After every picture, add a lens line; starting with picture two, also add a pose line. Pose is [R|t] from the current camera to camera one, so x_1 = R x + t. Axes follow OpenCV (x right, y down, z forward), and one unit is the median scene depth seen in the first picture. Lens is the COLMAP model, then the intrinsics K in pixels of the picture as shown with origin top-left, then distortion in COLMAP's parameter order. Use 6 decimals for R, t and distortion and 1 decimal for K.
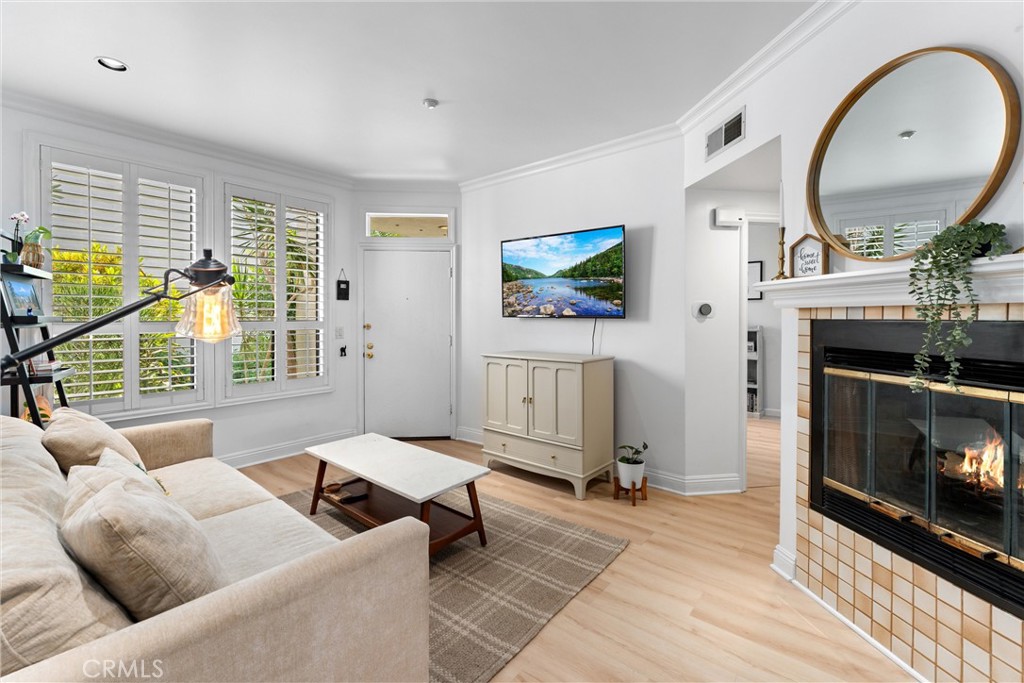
lens RADIAL K [[439.9, 0, 506.2], [0, 439.9, 321.6], [0, 0, 1]] dist [-0.001481, -0.000207]
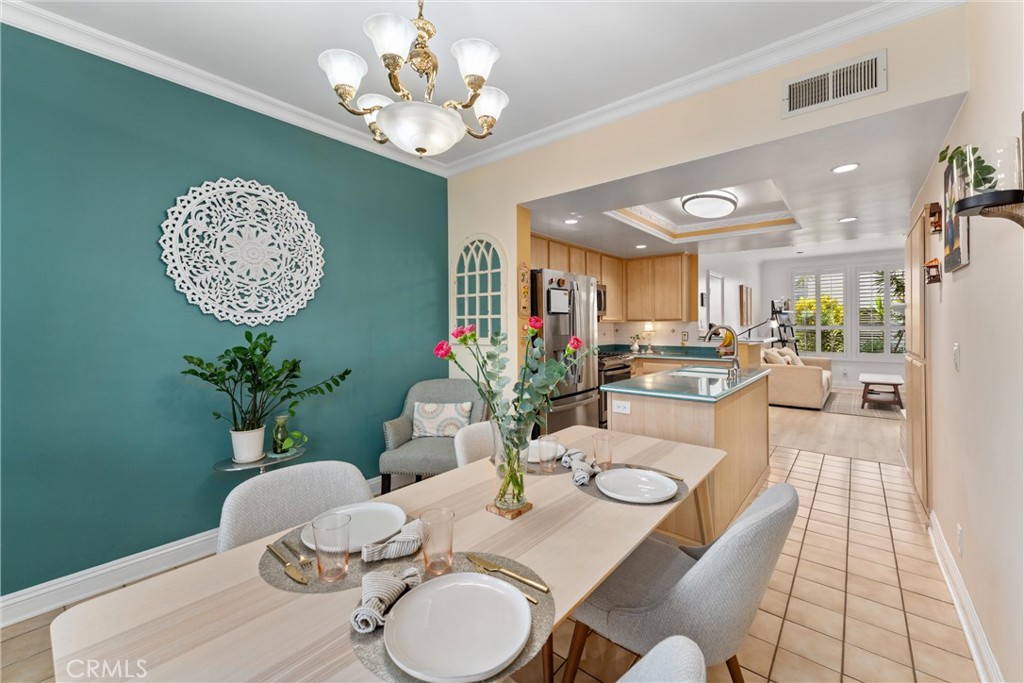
lens RADIAL K [[413.8, 0, 509.0], [0, 413.8, 323.3], [0, 0, 1]] dist [0.001365, -0.000051]
pose [[-0.002029, -0.005728, -0.999982, 1.631303], [-0.004479, 0.999974, -0.005719, 0.007844], [0.999988, 0.004467, -0.002055, -0.890533]]
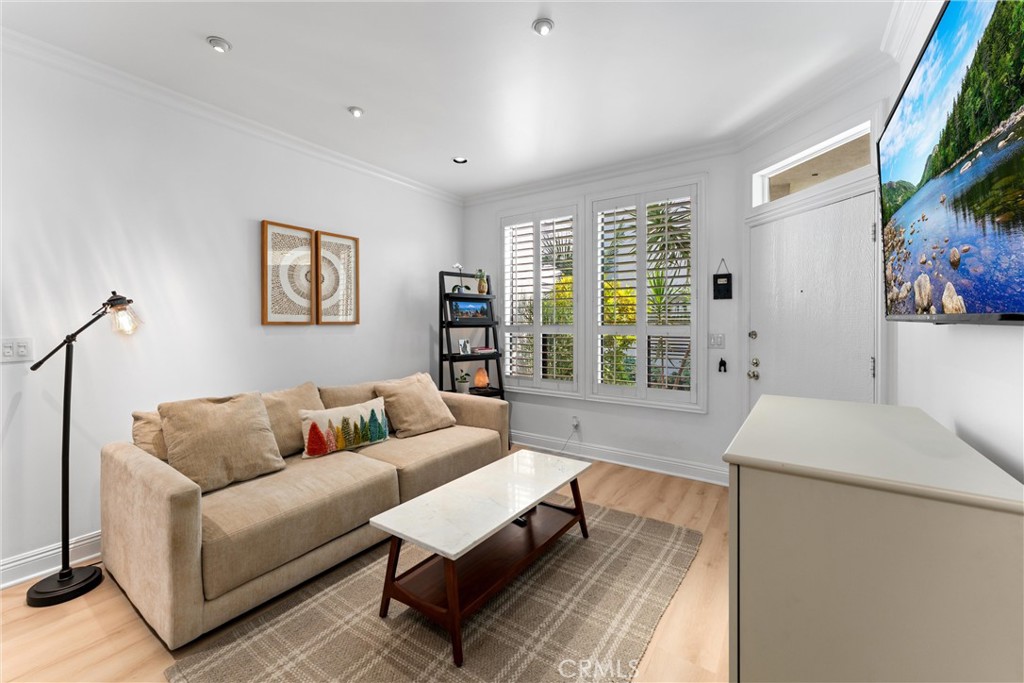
lens RADIAL K [[413.8, 0, 509.0], [0, 413.8, 323.3], [0, 0, 1]] dist [0.001365, -0.000051]
pose [[0.092832, 0.000837, -0.995681, 0.398482], [-0.008493, 0.999964, 0.000049, -0.004311], [0.995646, 0.008451, 0.092835, 0.697811]]
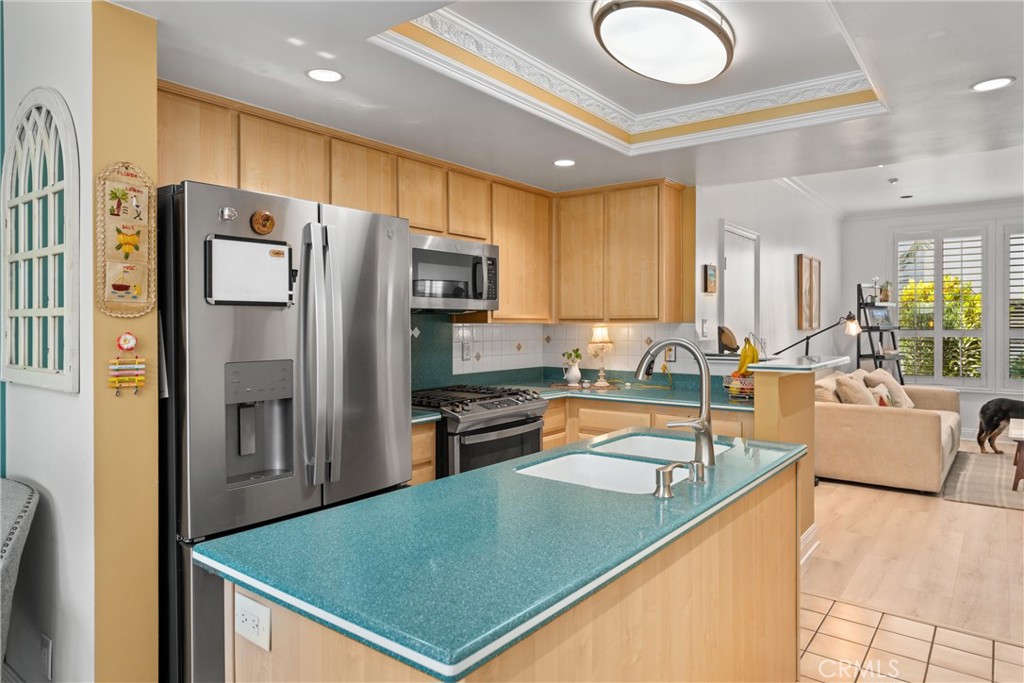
lens RADIAL K [[638.5, 0, 512.7], [0, 638.5, 325.2], [0, 0, 1]] dist [-0.001822, -0.000165]
pose [[0.042133, 0.001641, -0.999111, 1.240903], [-0.008504, 0.999963, 0.001284, -0.005151], [0.999076, 0.008443, 0.042146, -0.572958]]
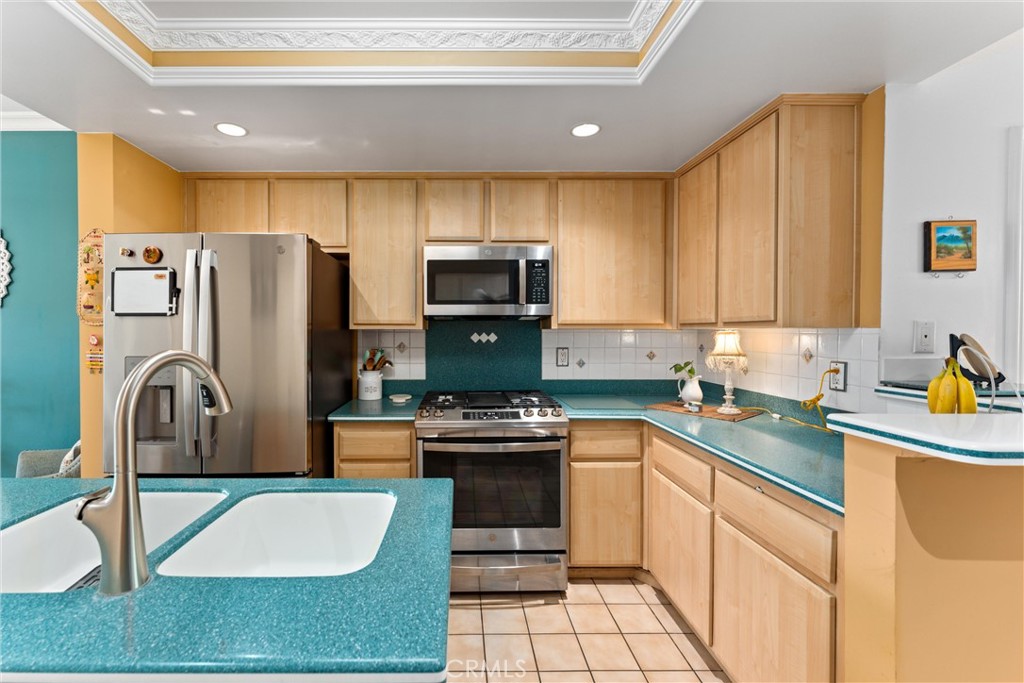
lens RADIAL K [[425.8, 0, 458.3], [0, 425.8, 335.5], [0, 0, 1]] dist [-0.001141, -0.000166]
pose [[-0.764123, 0.006742, -0.645035, 0.716661], [-0.005975, 0.999829, 0.017528, -0.007334], [0.645043, 0.017248, -0.763952, -0.139475]]
